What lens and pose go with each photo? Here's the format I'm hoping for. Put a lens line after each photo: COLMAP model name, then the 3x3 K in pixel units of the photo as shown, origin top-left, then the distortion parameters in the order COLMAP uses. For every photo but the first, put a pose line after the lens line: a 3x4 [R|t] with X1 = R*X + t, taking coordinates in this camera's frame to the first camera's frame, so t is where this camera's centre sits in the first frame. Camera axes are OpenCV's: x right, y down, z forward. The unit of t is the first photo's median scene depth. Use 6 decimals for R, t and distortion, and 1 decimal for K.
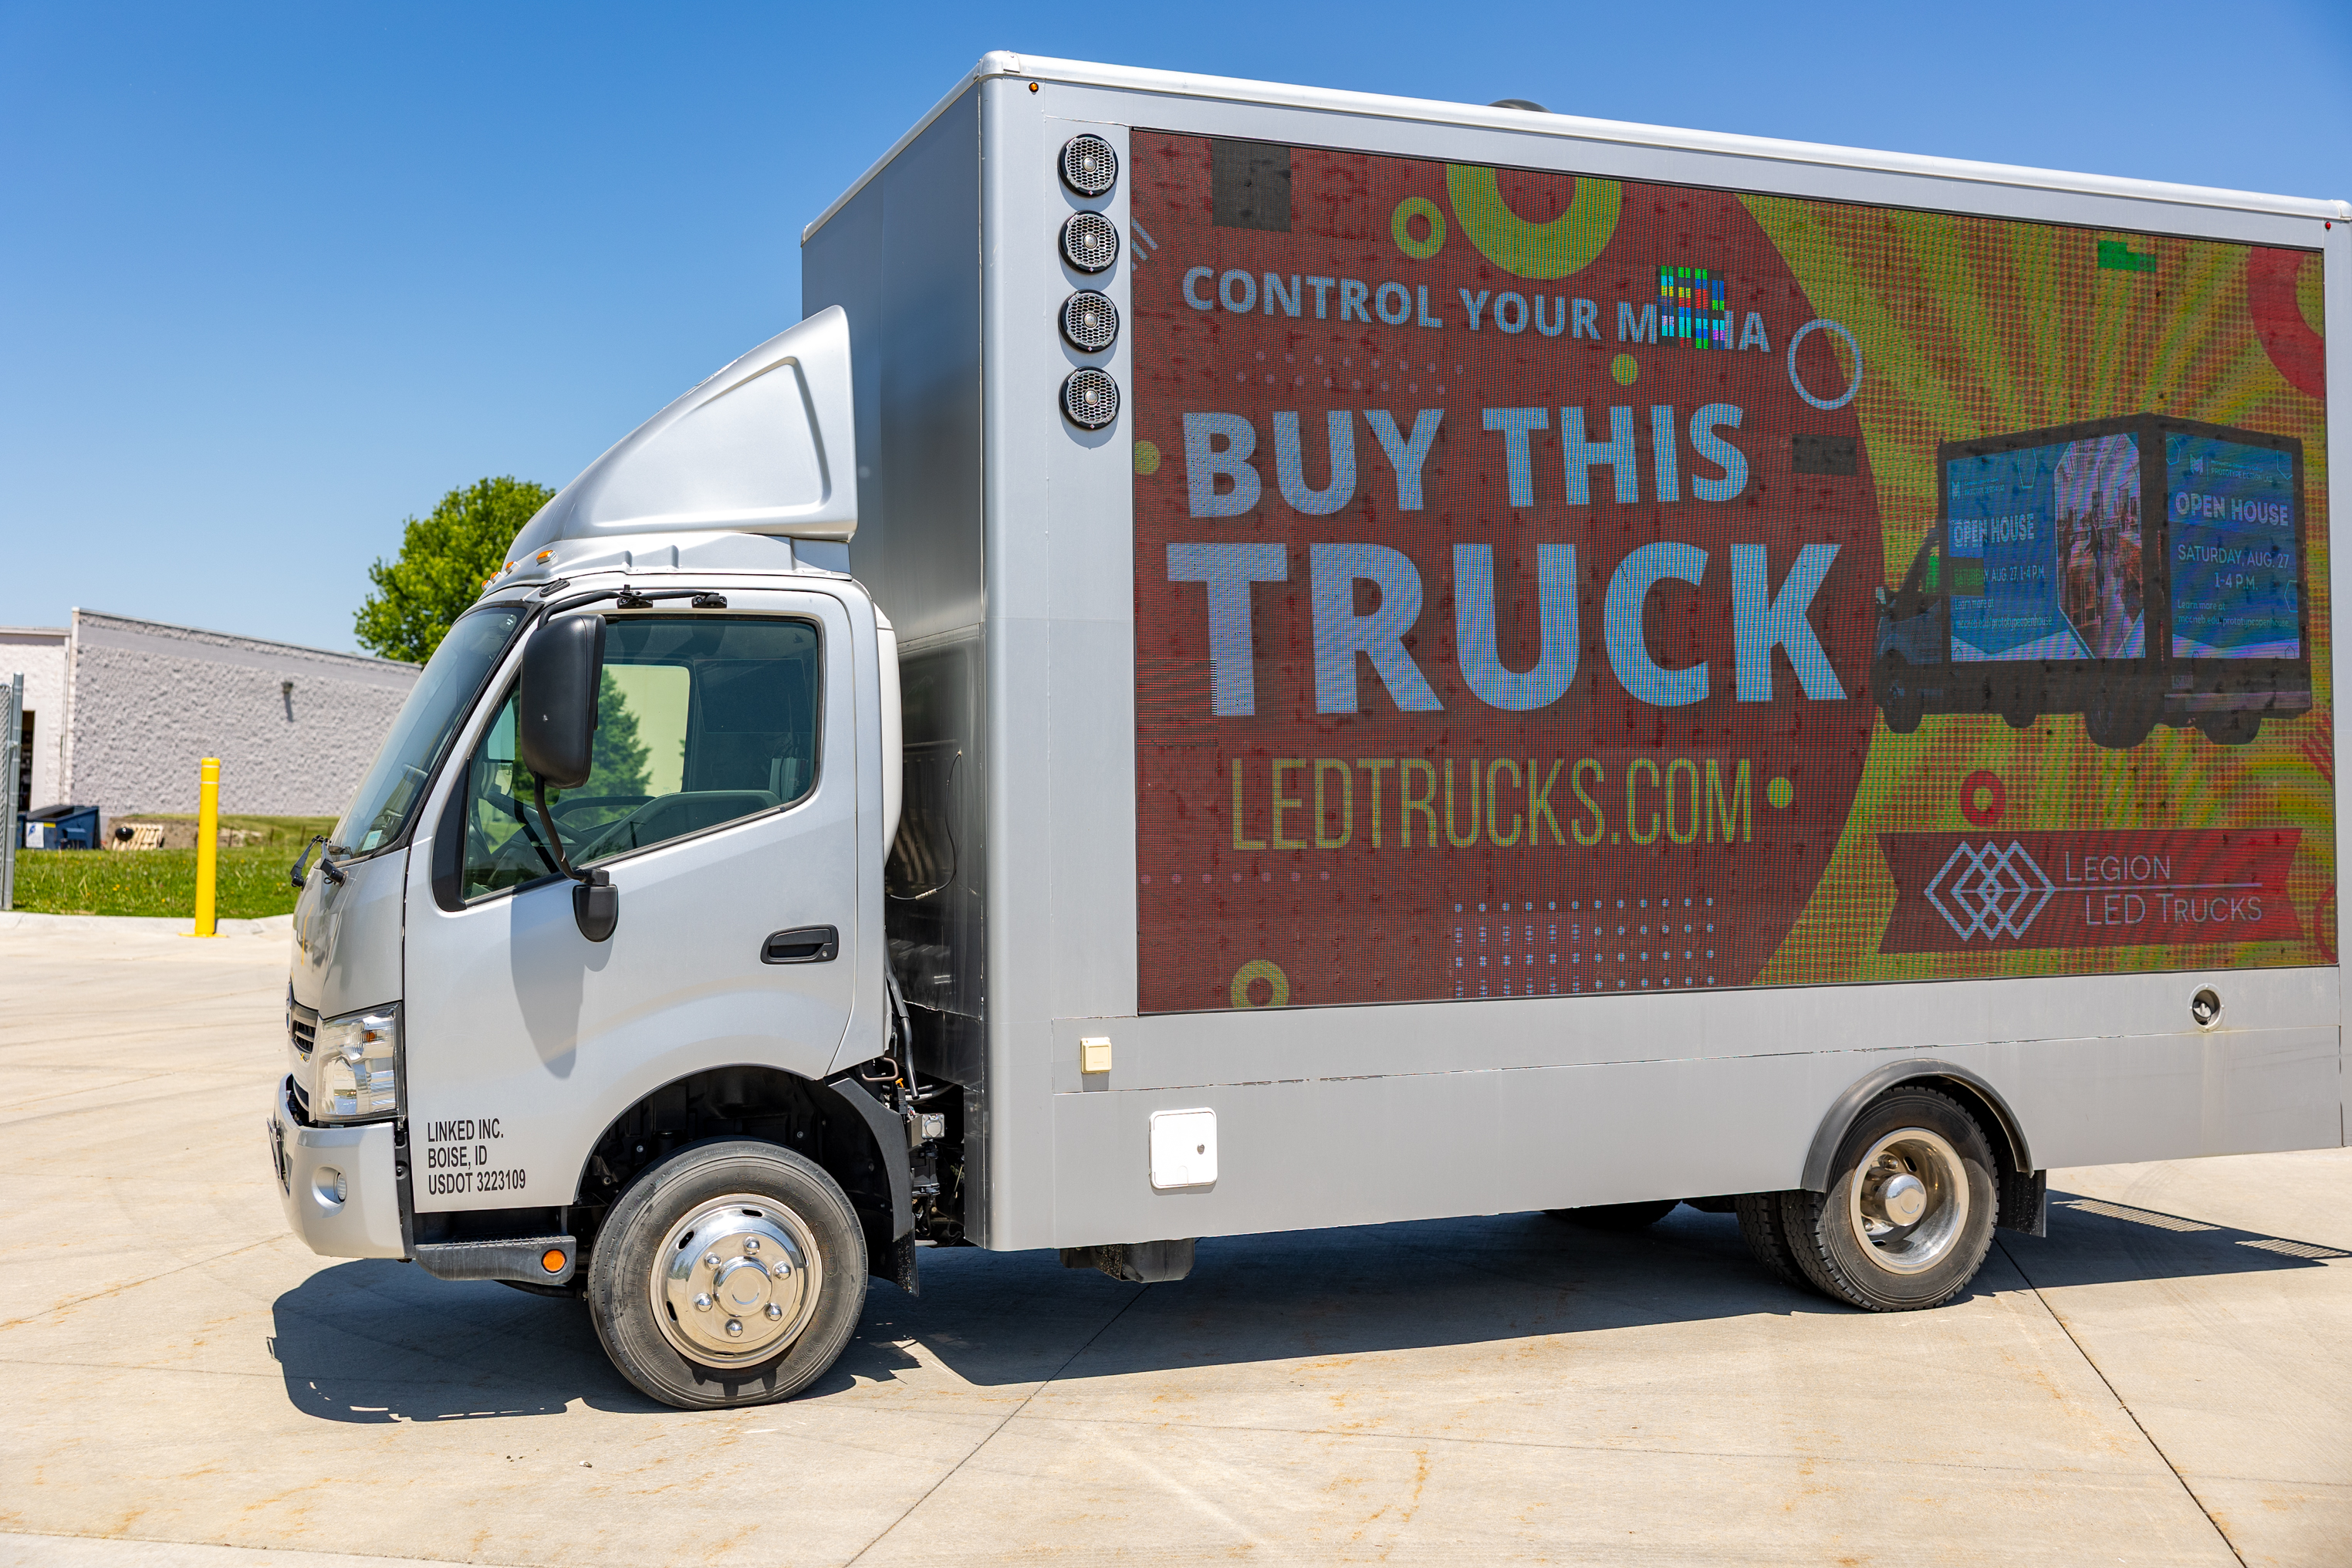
lens RADIAL K [[2433.0, 0, 1144.4], [0, 2433.0, 752.4], [0, 0, 1]] dist [0.008917, 0.000000]
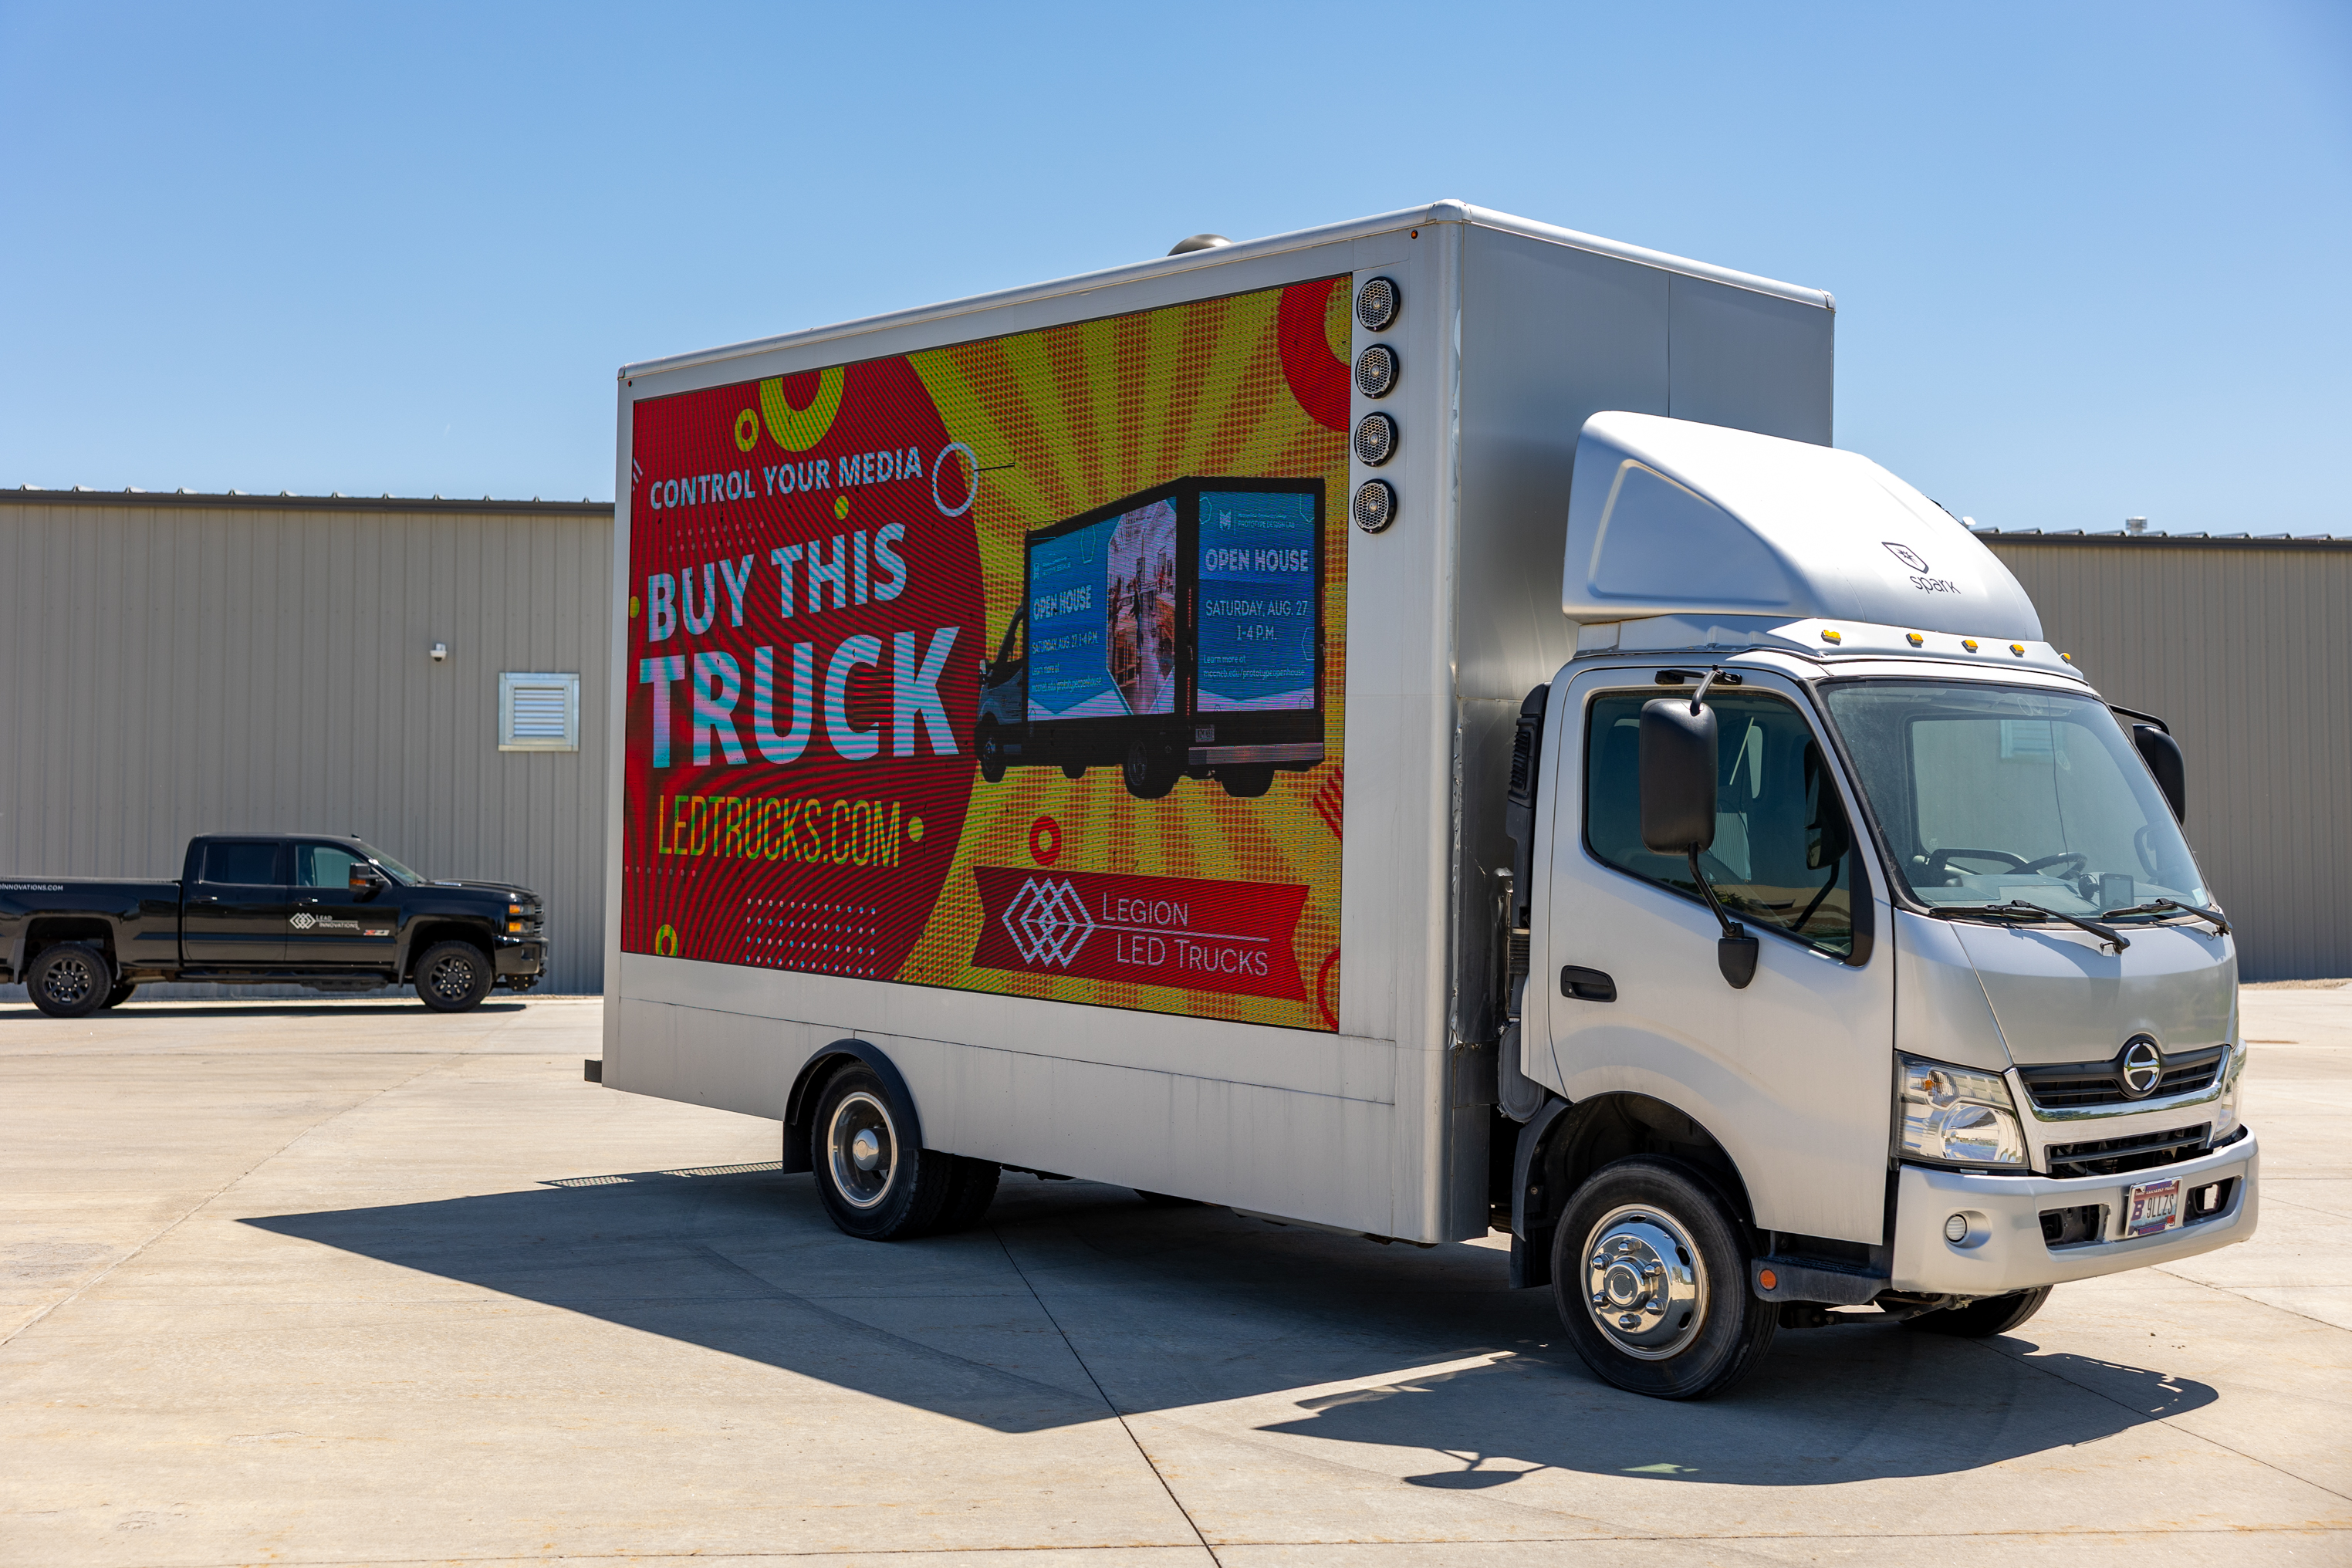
lens RADIAL K [[2637.0, 0, 1120.1], [0, 2637.0, 765.4], [0, 0, 1]] dist [0.005195, 0.000000]
pose [[0.341654, 0.006727, -0.939802, 1.593213], [-0.001104, 0.999977, 0.006756, -0.025929], [0.939825, -0.001270, 0.341654, 0.643727]]
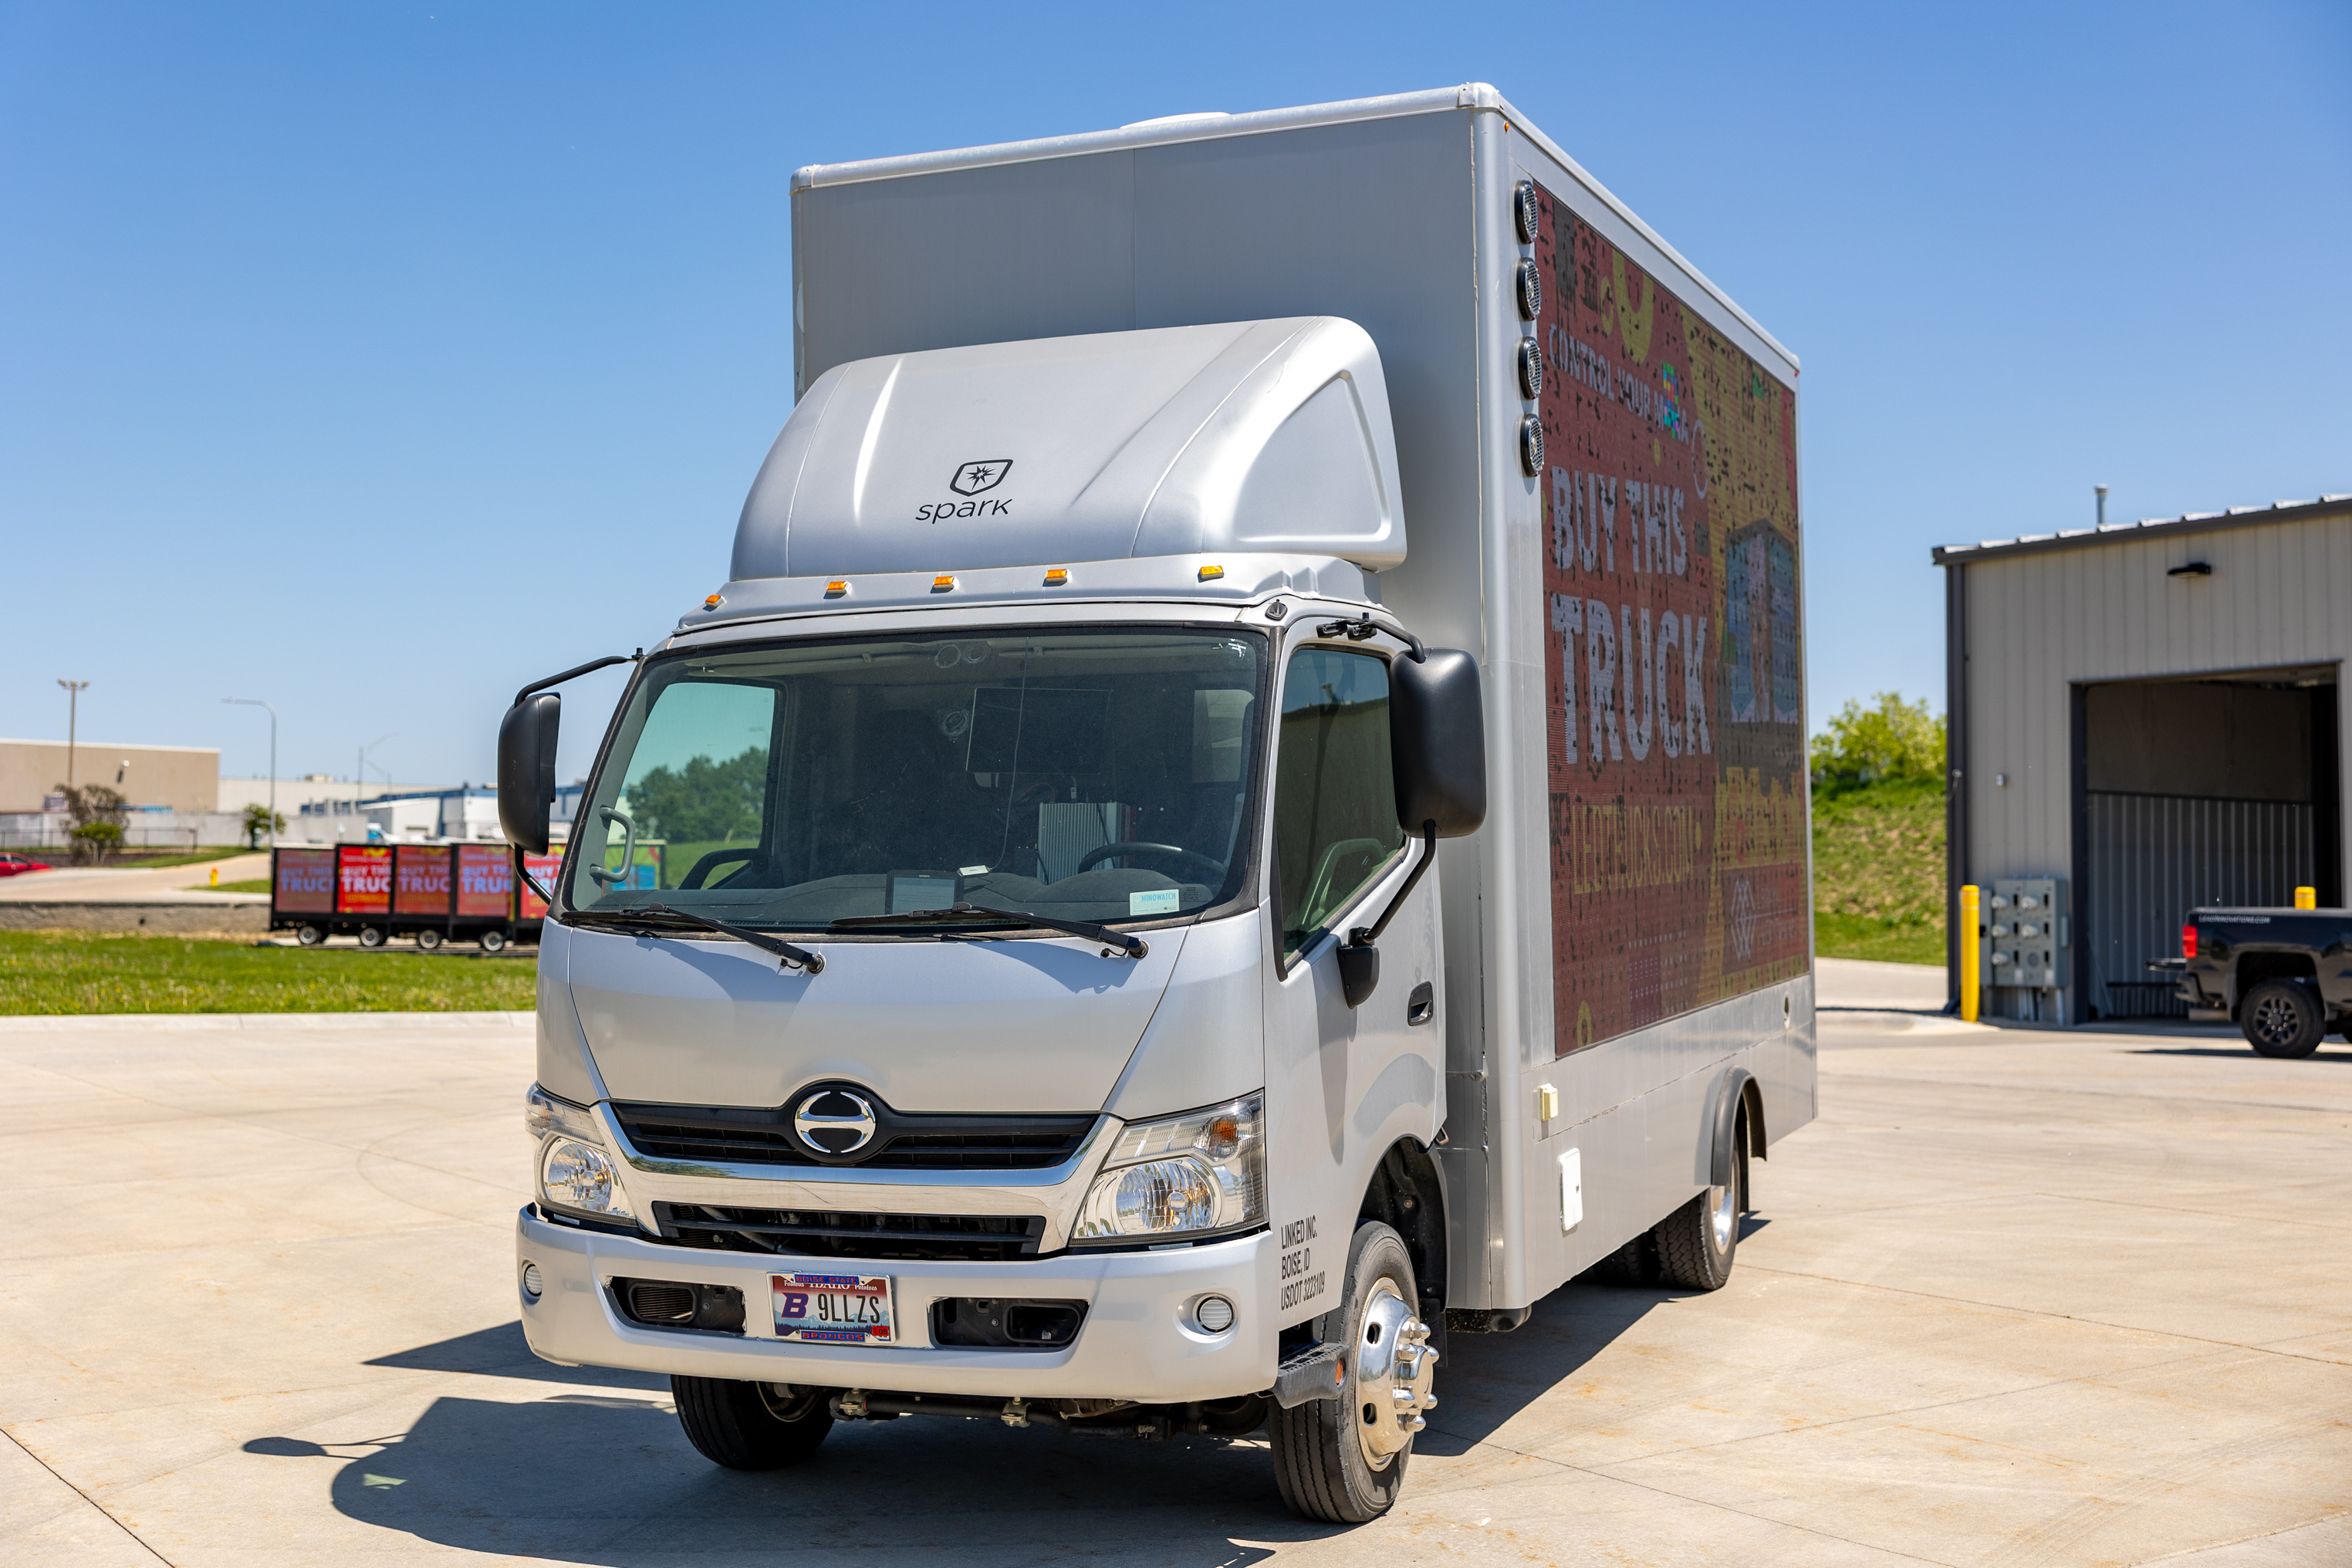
lens RADIAL K [[2788.2, 0, 1143.9], [0, 2788.2, 748.8], [0, 0, 1]] dist [0.009953, 0.000000]
pose [[-0.690406, 0.002318, -0.723418, 1.302463], [0.042381, 0.998407, -0.037247, 0.021493], [0.722180, -0.056375, -0.689404, 2.011045]]
